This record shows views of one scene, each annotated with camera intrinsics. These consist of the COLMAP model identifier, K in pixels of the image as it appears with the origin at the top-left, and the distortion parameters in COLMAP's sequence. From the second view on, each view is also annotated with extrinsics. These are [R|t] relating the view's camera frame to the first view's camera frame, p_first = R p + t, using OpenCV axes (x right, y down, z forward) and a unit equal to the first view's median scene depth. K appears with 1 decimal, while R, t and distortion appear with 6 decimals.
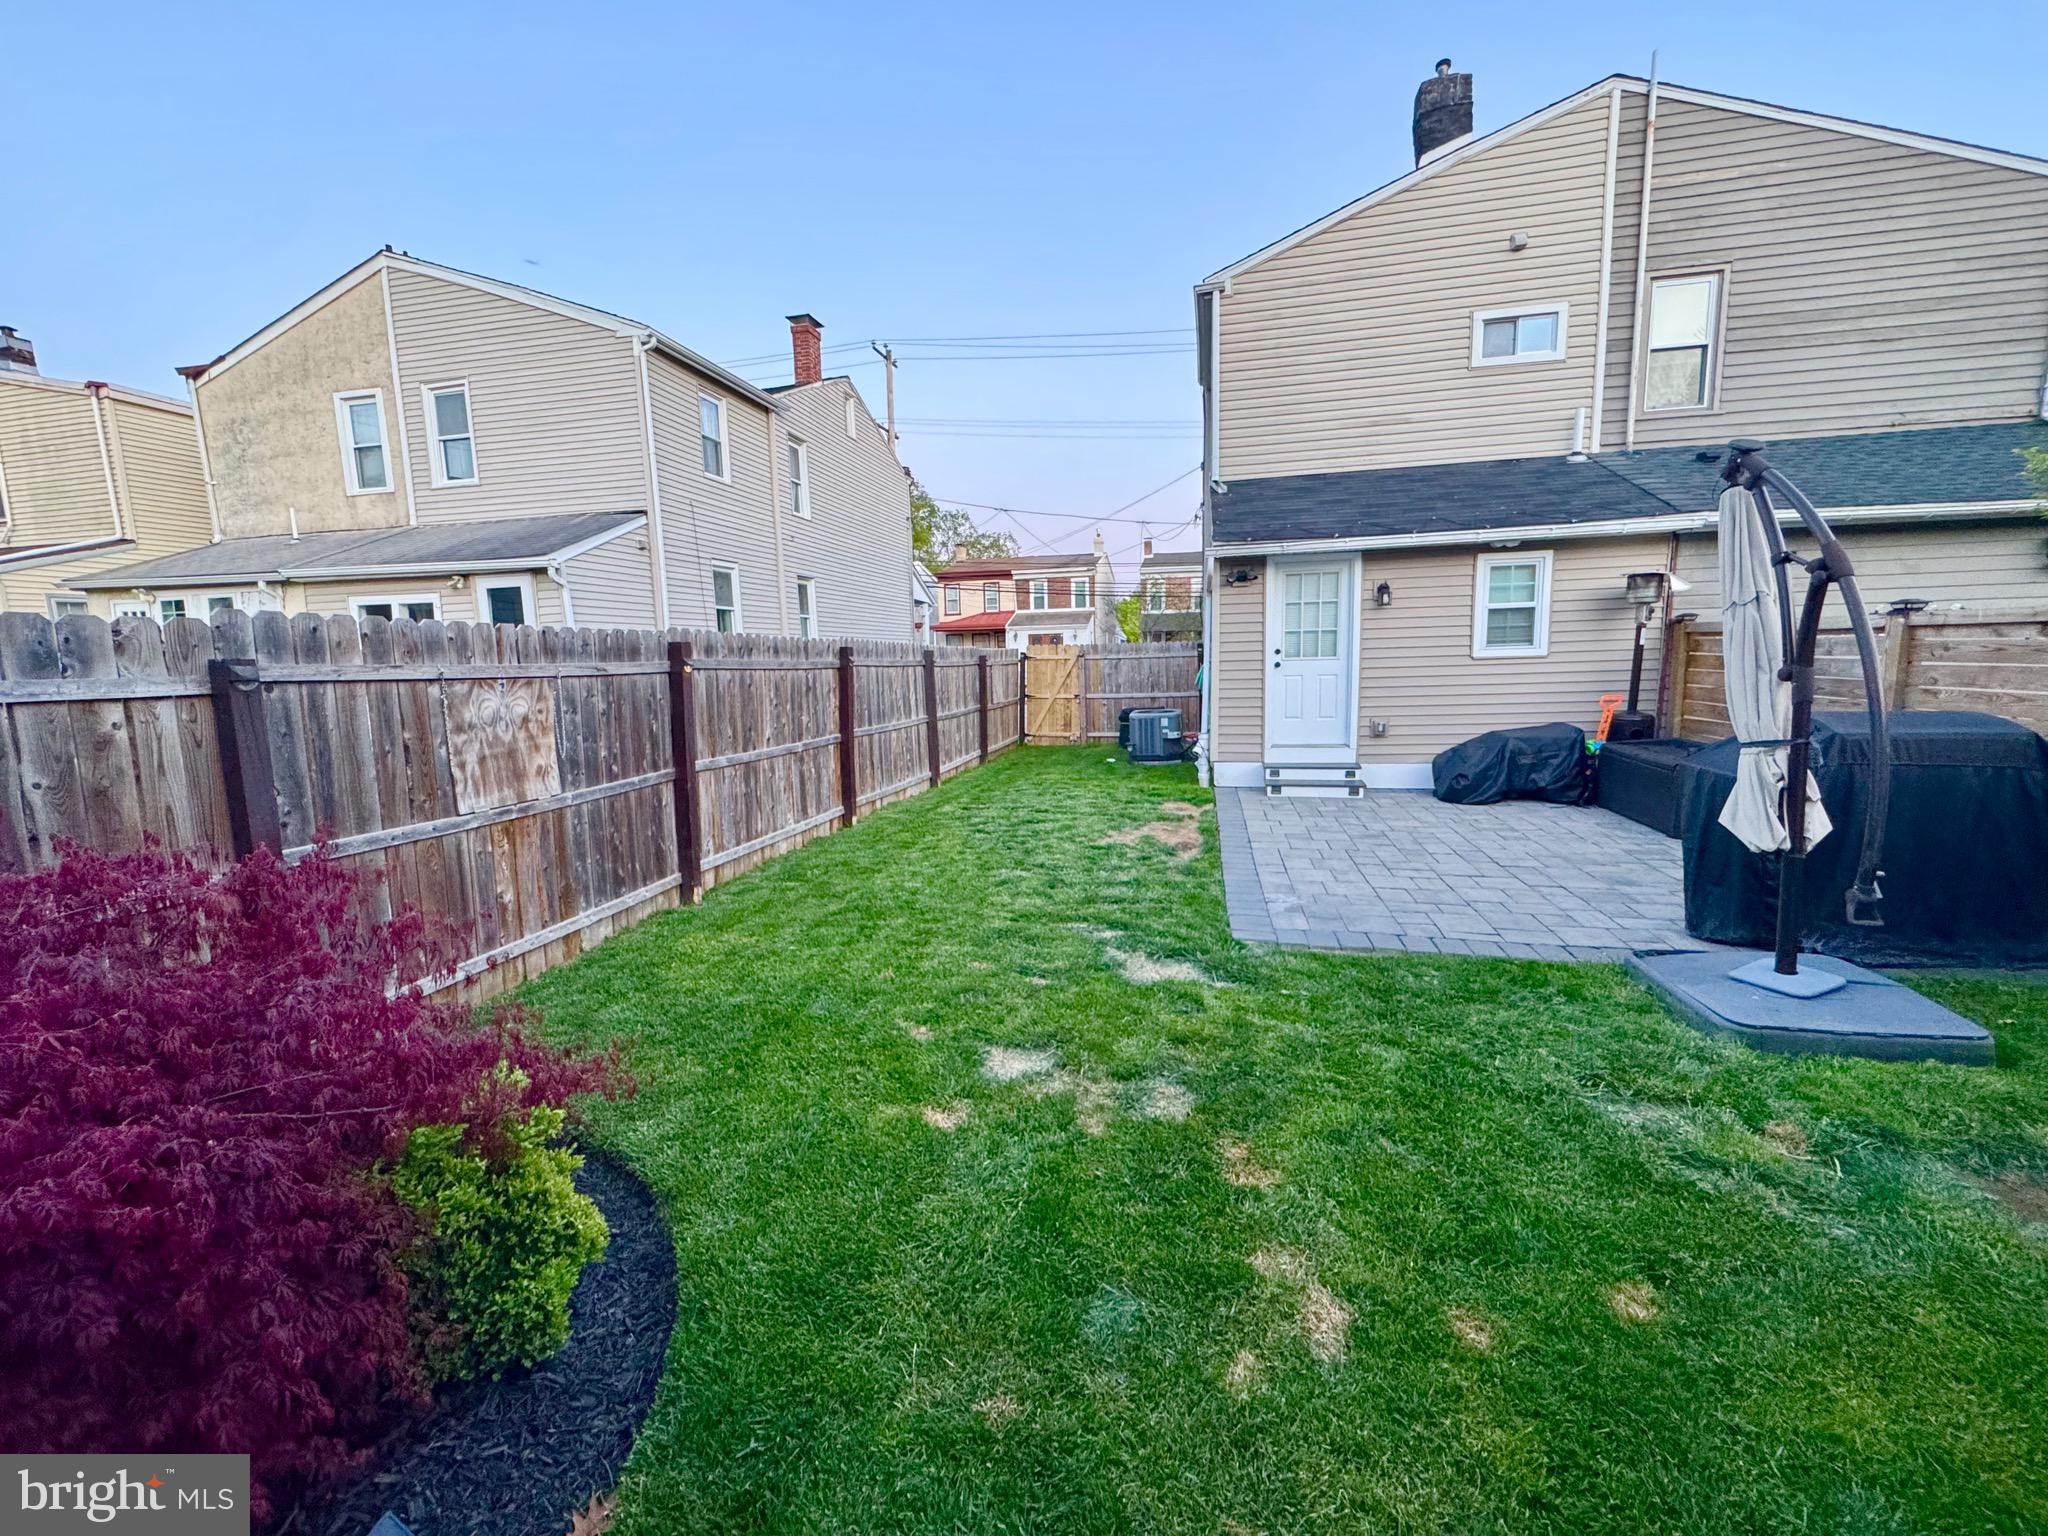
lens RADIAL K [[822.9, 0, 1020.6], [0, 822.9, 765.8], [0, 0, 1]] dist [0.001041, 0.000102]
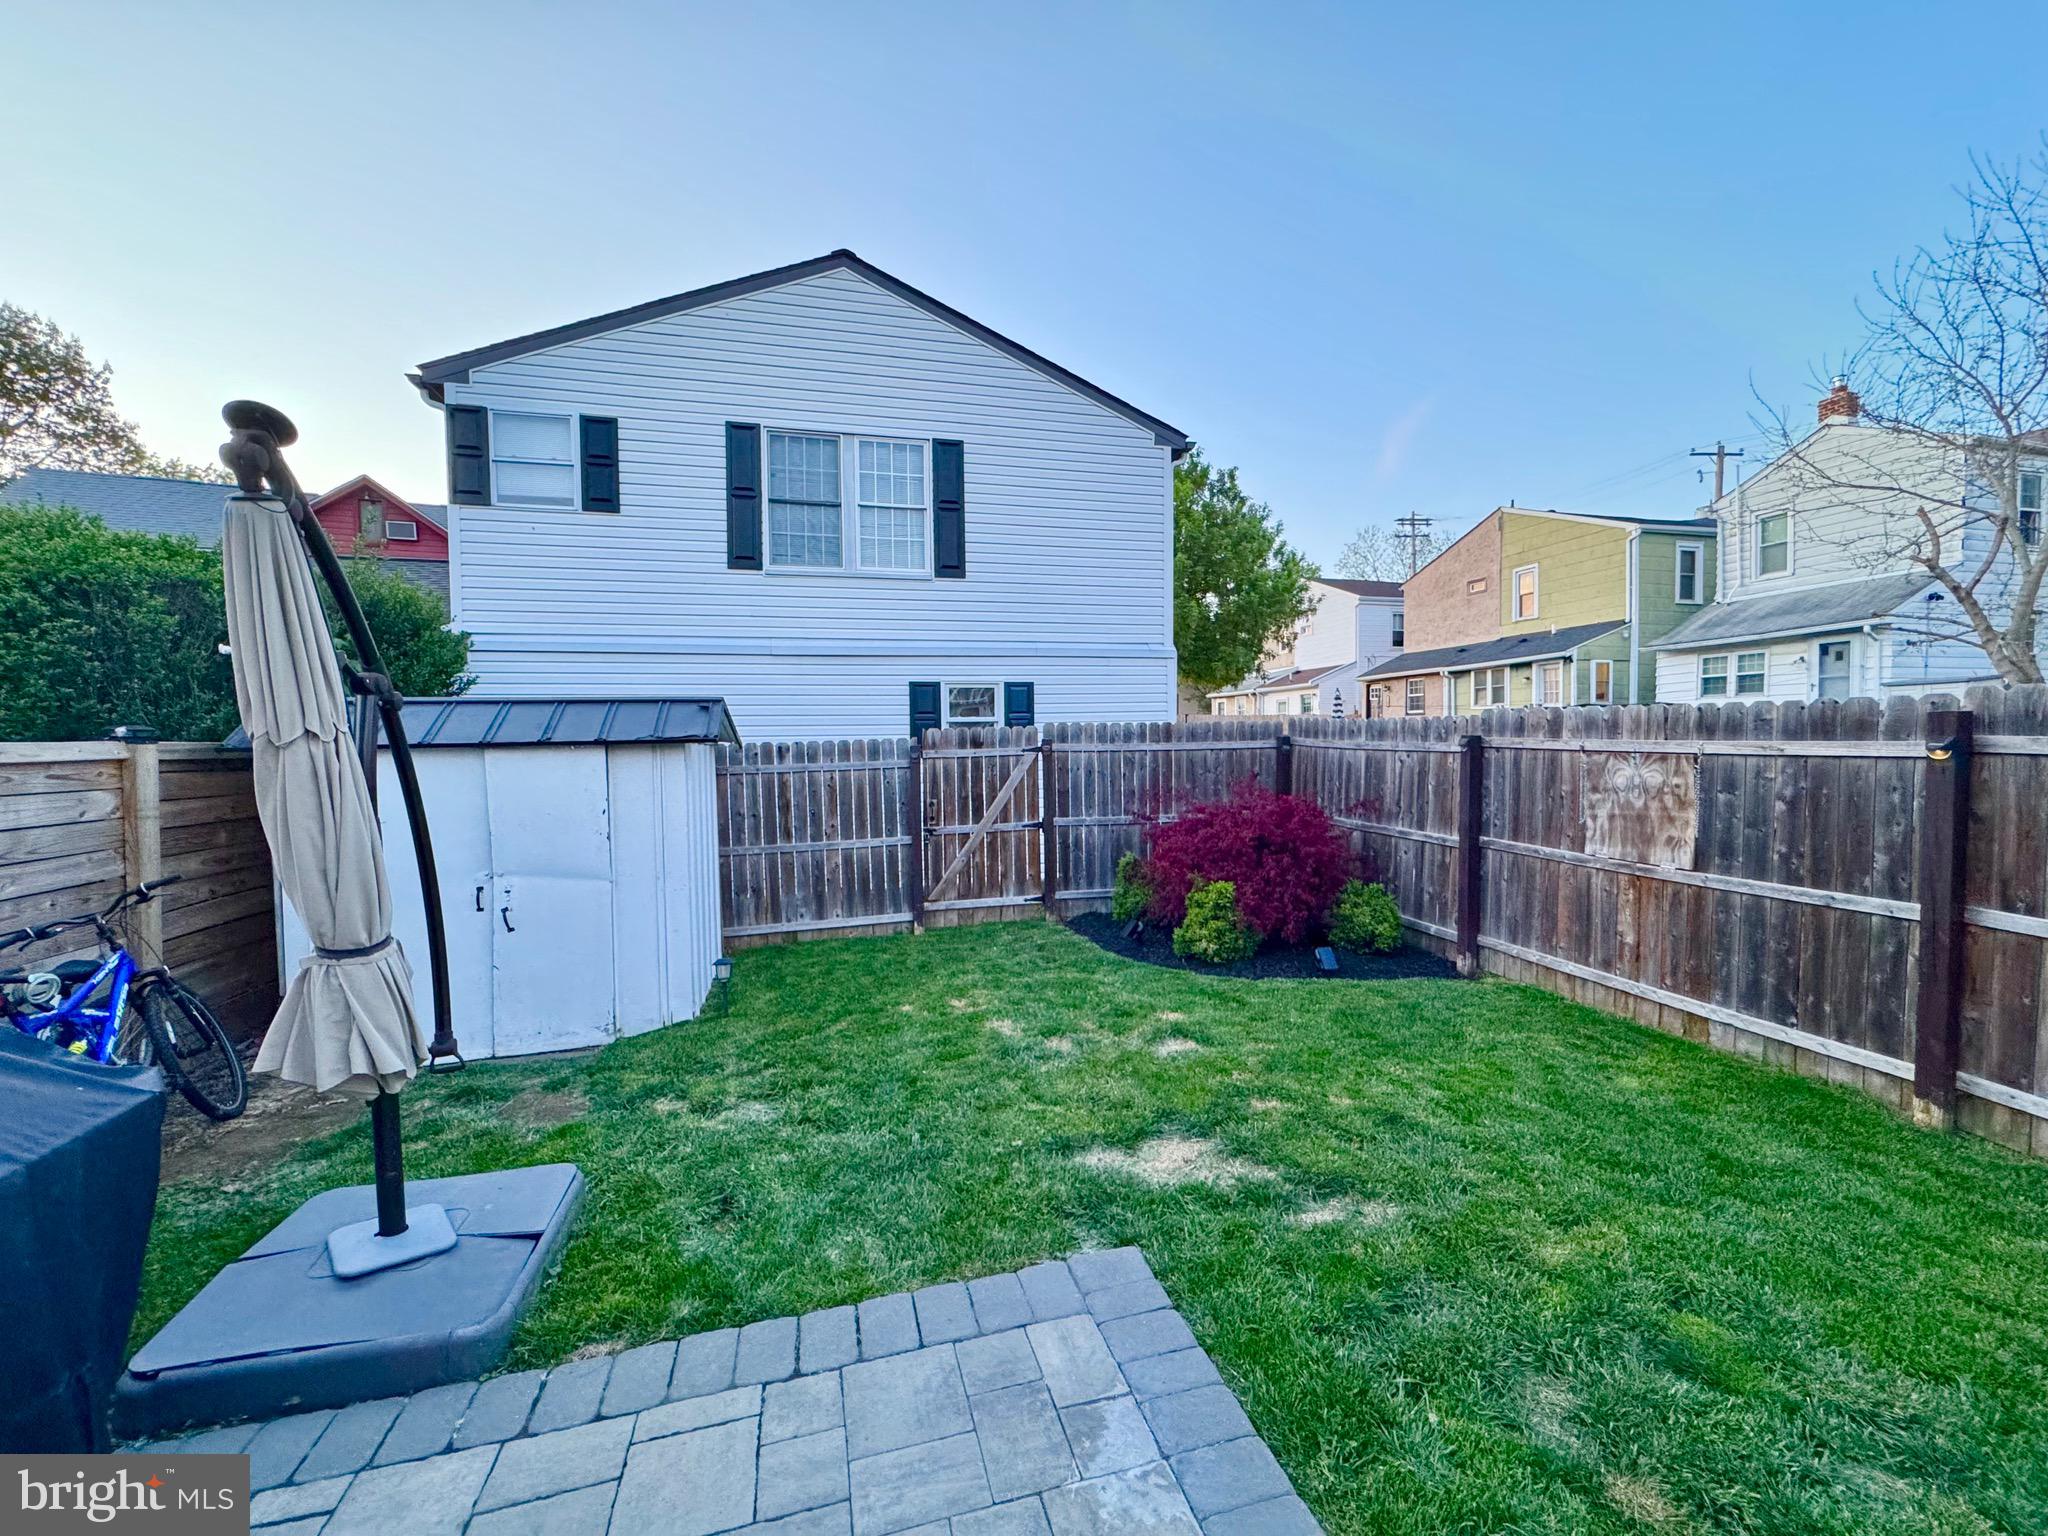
lens RADIAL K [[822.9, 0, 1033.9], [0, 822.9, 771.2], [0, 0, 1]] dist [0.001041, 0.000102]
pose [[-0.884584, 0.055951, -0.463013, 0.583776], [-0.027325, 0.984854, 0.171217, -0.227305], [0.465580, 0.164107, -0.869657, 1.440962]]
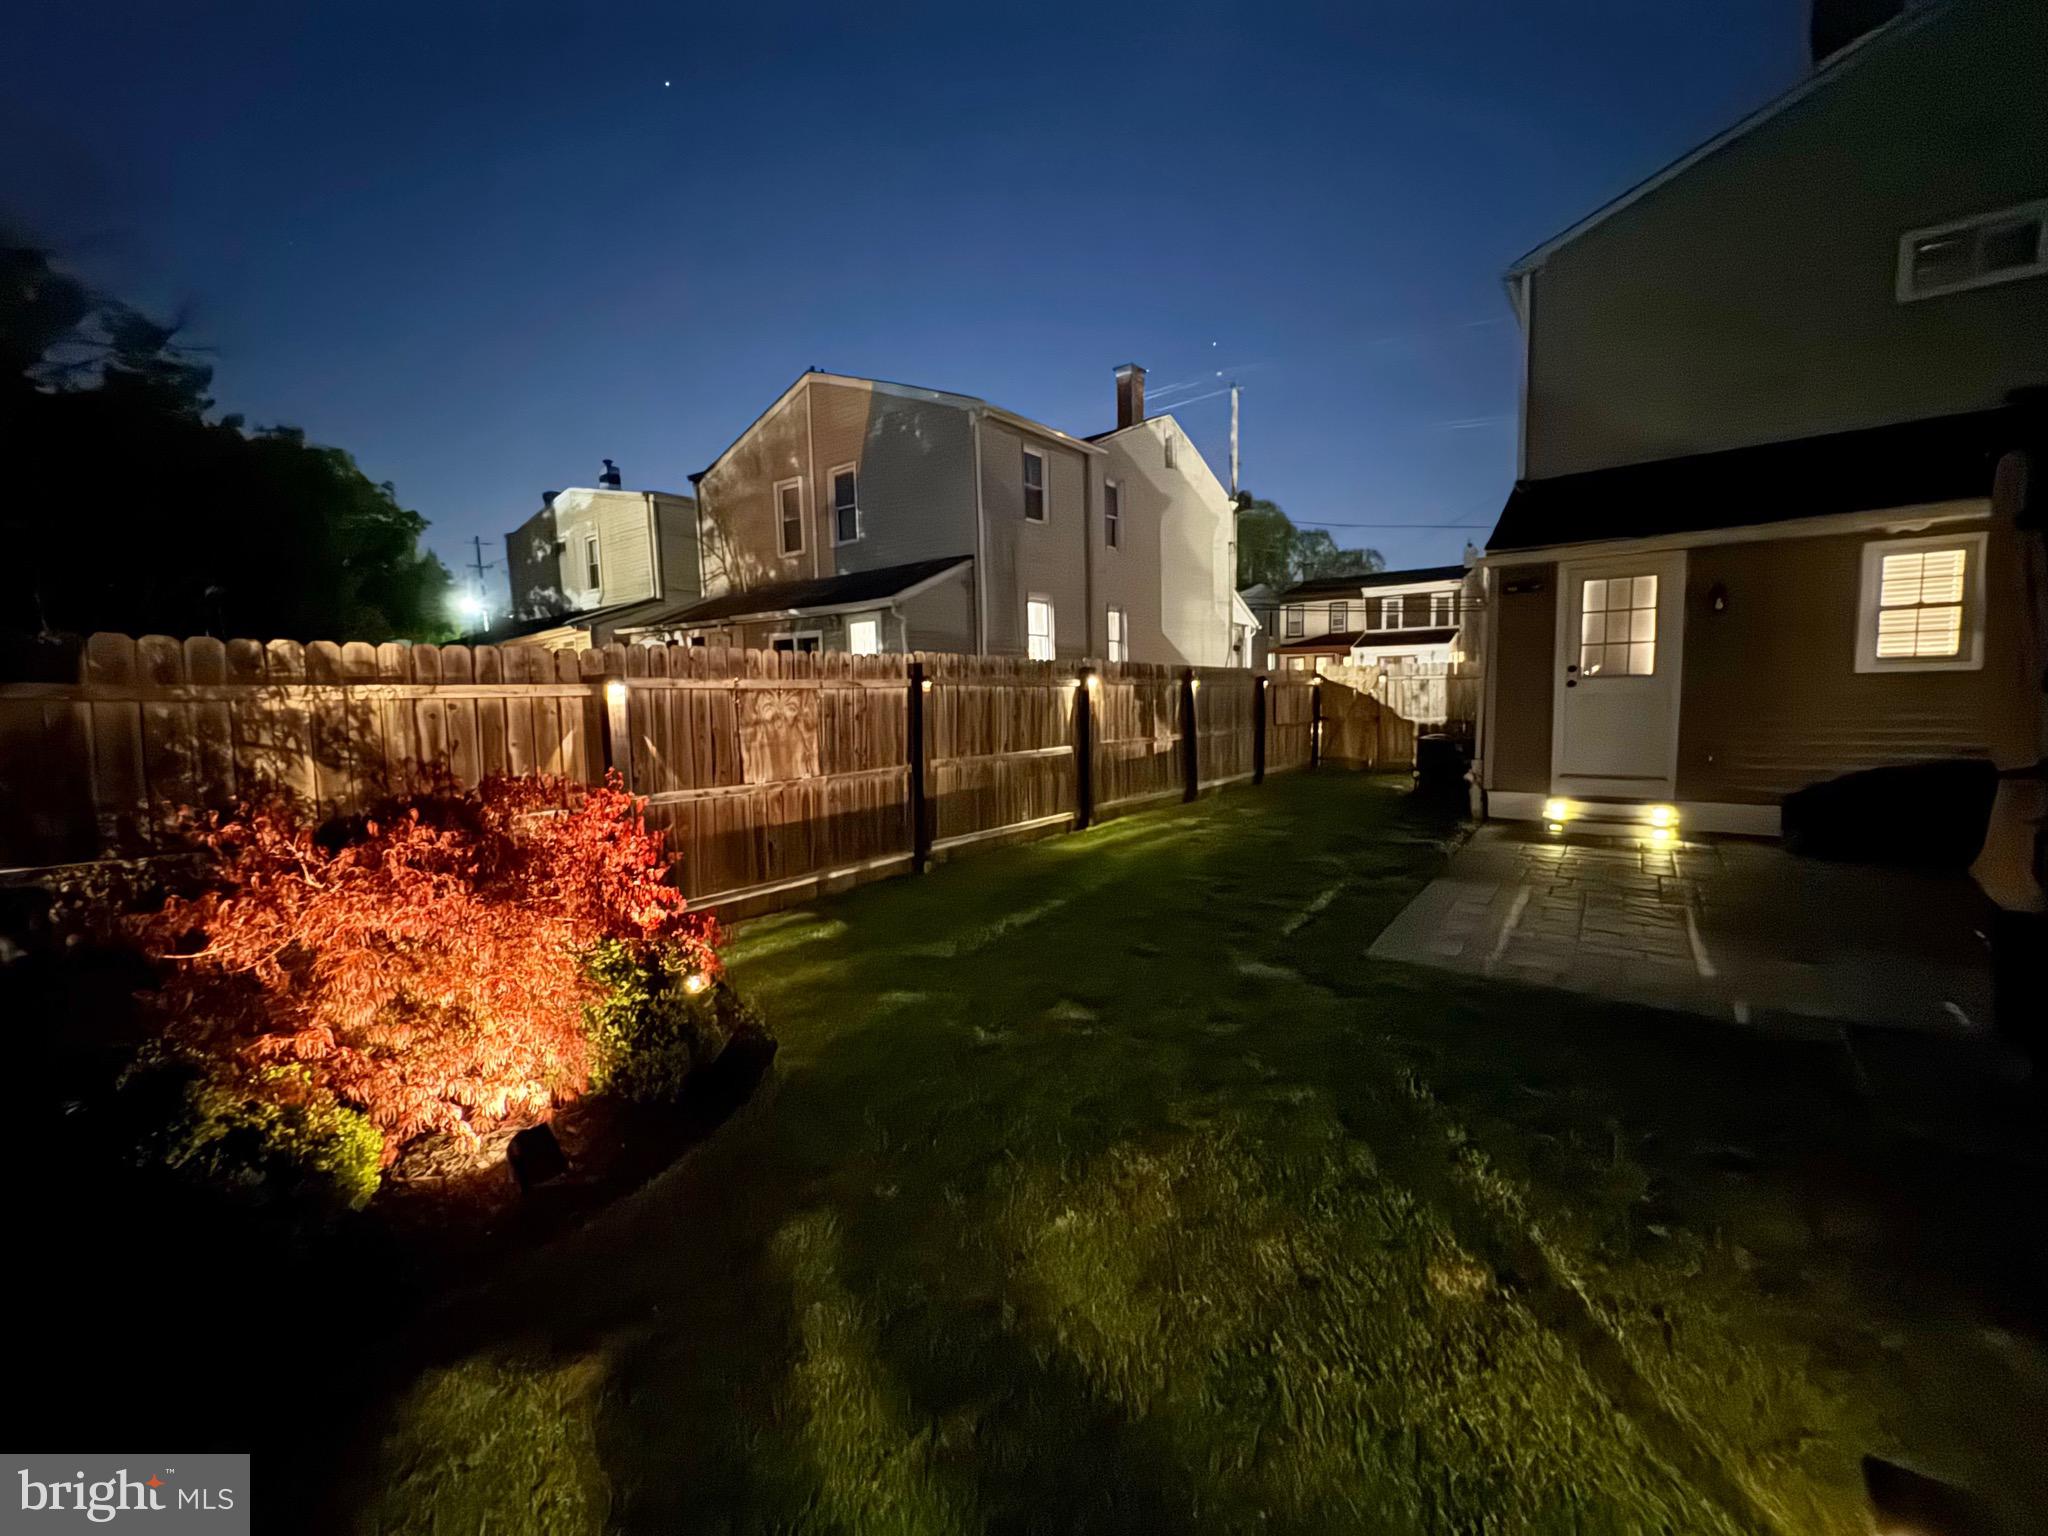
lens RADIAL K [[822.9, 0, 1027.8], [0, 822.9, 770.7], [0, 0, 1]] dist [0.001041, 0.000102]
pose [[0.910227, 0.042625, -0.411910, 0.294586], [-0.052387, 0.998549, -0.012433, 0.023663], [0.410783, 0.032896, 0.911140, -0.080905]]
